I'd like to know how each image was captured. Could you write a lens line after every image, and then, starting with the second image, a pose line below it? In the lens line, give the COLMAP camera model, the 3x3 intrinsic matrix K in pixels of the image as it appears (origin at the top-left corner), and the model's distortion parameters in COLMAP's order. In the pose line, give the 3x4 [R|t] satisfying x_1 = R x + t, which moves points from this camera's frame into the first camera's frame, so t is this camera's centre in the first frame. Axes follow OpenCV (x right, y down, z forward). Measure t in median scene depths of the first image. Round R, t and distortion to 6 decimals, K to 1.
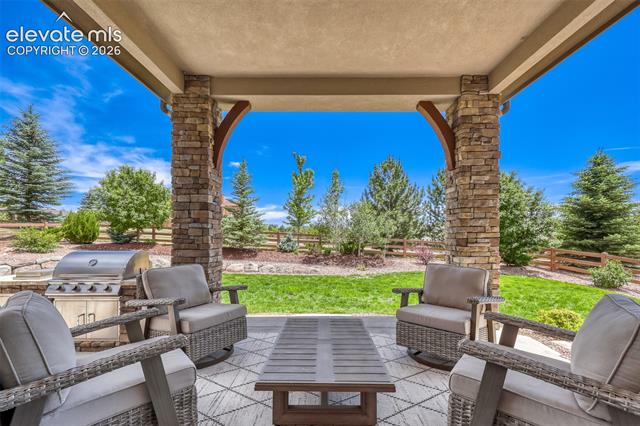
lens RADIAL K [[262.6, 0, 323.4], [0, 262.6, 225.2], [0, 0, 1]] dist [-0.002114, -0.000104]
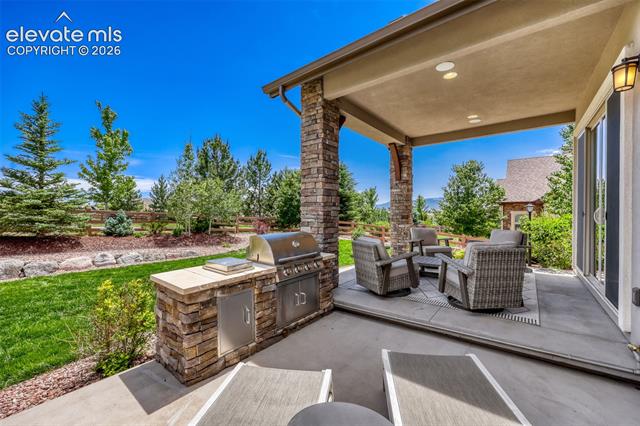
lens RADIAL K [[262.6, 0, 323.4], [0, 262.6, 225.2], [0, 0, 1]] dist [-0.002114, -0.000104]
pose [[0.594047, -0.050731, 0.802829, -0.495314], [-0.019507, 0.996807, 0.077423, -0.002968], [-0.804194, -0.061654, 0.591161, 0.078577]]
